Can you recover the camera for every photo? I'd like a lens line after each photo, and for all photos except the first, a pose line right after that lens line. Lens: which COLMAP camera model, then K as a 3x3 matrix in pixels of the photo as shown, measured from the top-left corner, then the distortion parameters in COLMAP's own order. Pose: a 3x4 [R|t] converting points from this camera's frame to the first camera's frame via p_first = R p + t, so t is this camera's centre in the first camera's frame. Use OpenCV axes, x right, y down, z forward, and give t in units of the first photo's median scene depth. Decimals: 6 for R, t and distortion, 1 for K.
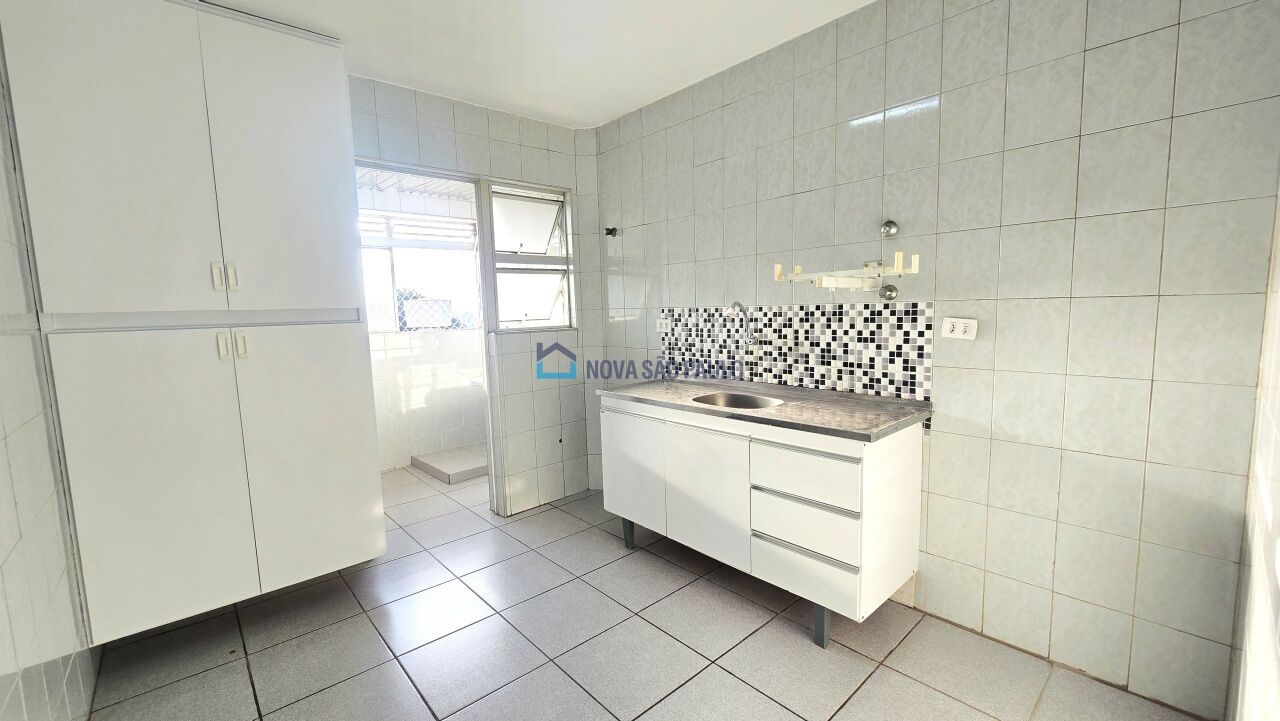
lens RADIAL K [[522.0, 0, 633.7], [0, 522.0, 362.3], [0, 0, 1]] dist [-0.002434, -0.001219]
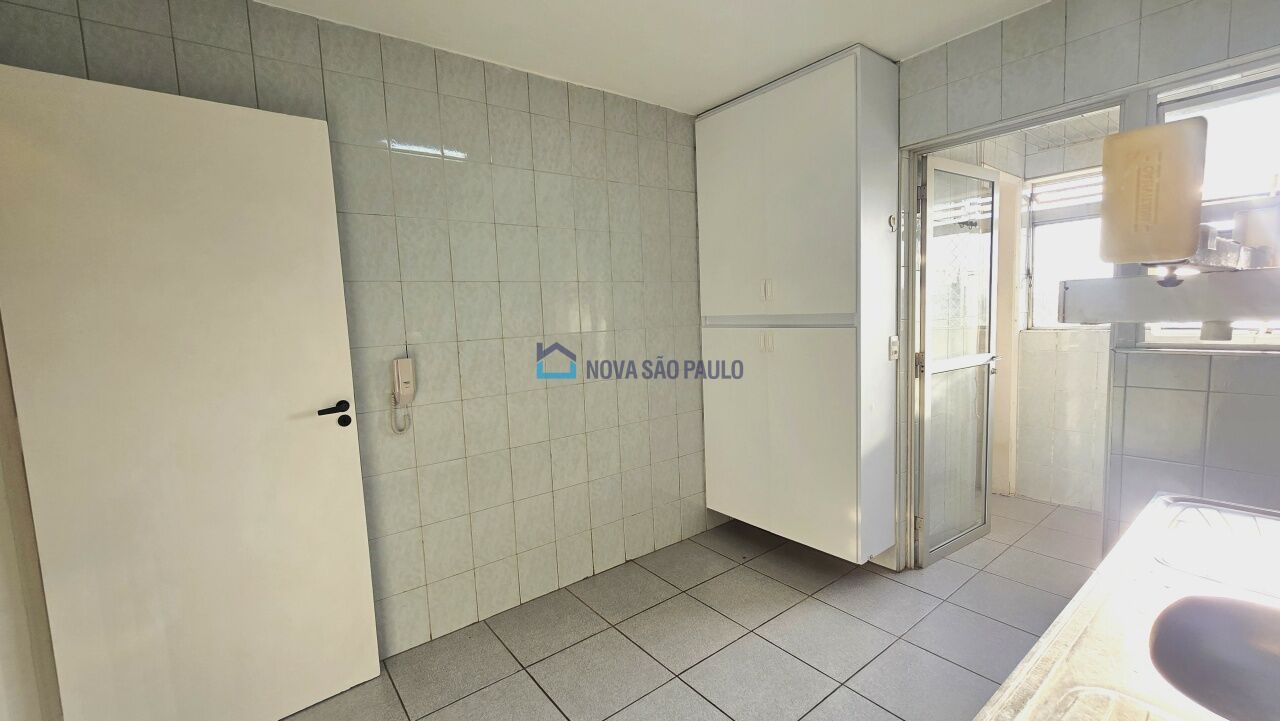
lens RADIAL K [[522.0, 0, 633.7], [0, 522.0, 362.3], [0, 0, 1]] dist [-0.002434, -0.001219]
pose [[-0.068479, 0.128743, -0.989311, 0.469520], [-0.062097, 0.989166, 0.133023, -0.109128], [0.995718, 0.070543, -0.059743, 0.607471]]
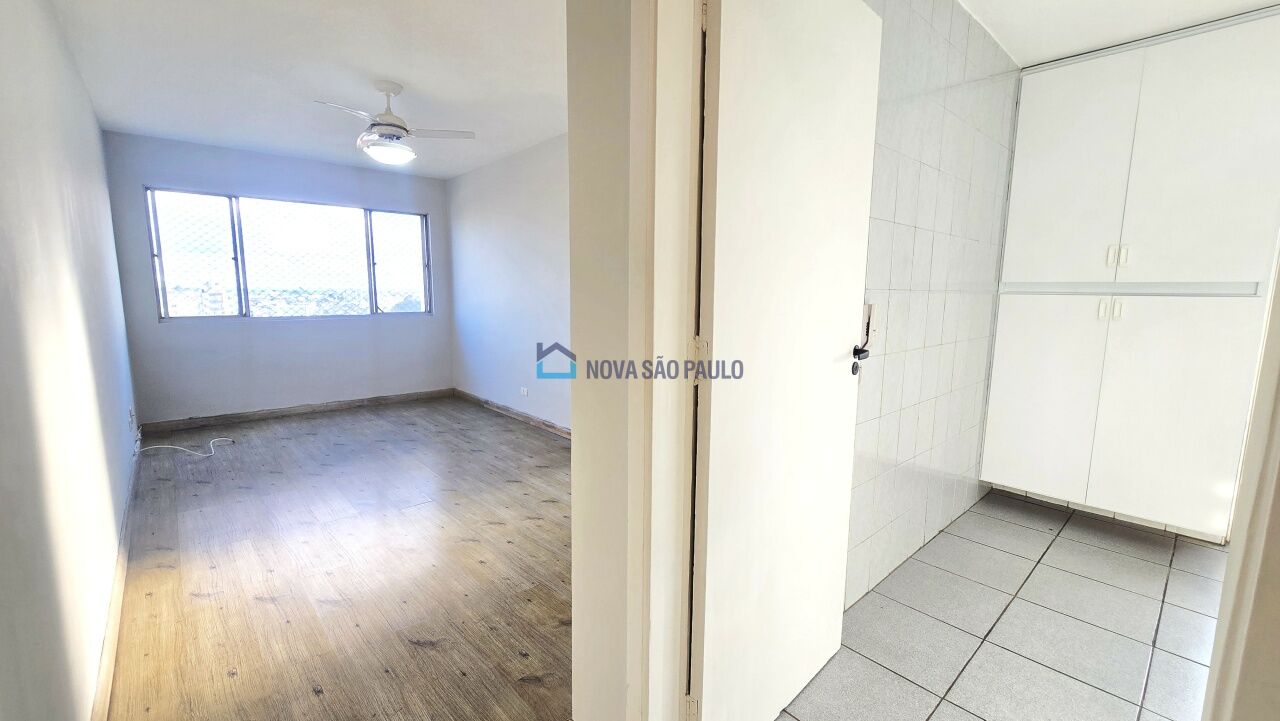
lens RADIAL K [[523.8, 0, 635.5], [0, 523.8, 362.7], [0, 0, 1]] dist [-0.014490, 0.005604]
pose [[-0.000830, 0.168164, -0.985759, 0.423640], [-0.115010, 0.979202, 0.167142, 0.013095], [0.993364, 0.113511, 0.018528, -0.143867]]
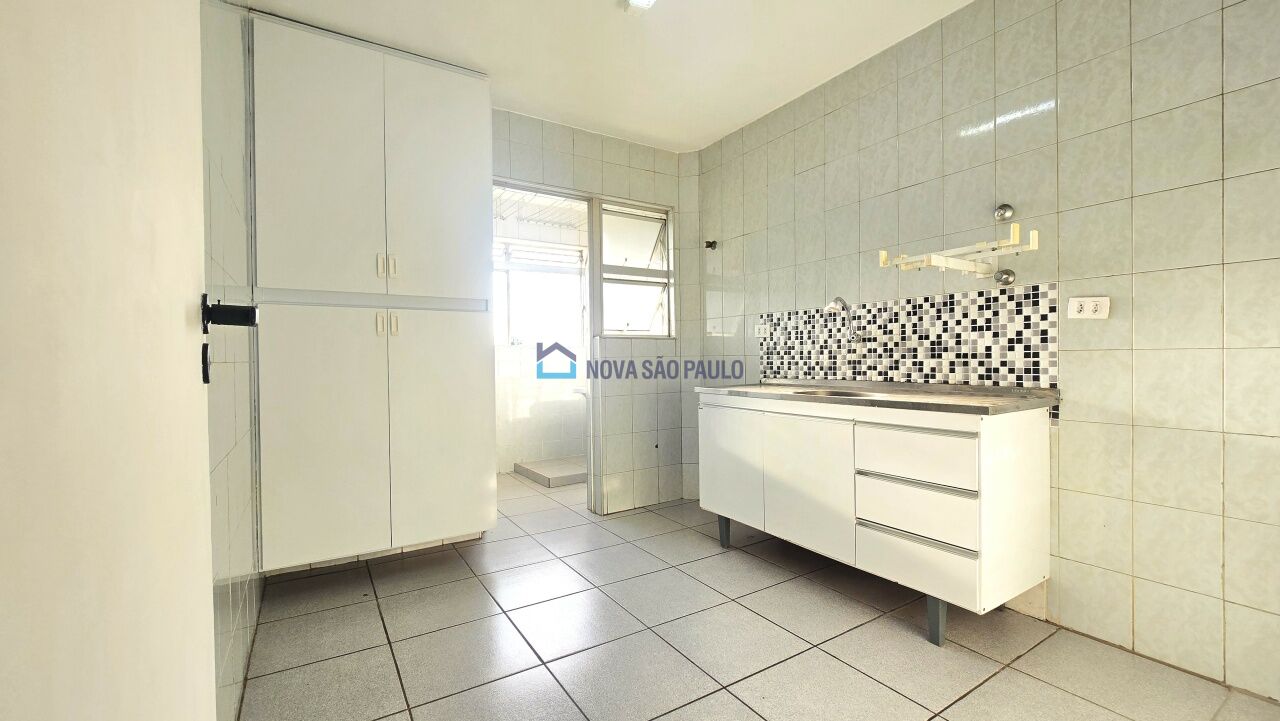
lens RADIAL K [[522.0, 0, 633.7], [0, 522.0, 362.3], [0, 0, 1]] dist [-0.002434, -0.001219]
pose [[0.985278, 0.019163, -0.169880, -0.019091], [-0.034960, 0.995283, -0.090494, 0.113706], [0.167345, 0.095101, 0.981301, -0.040433]]
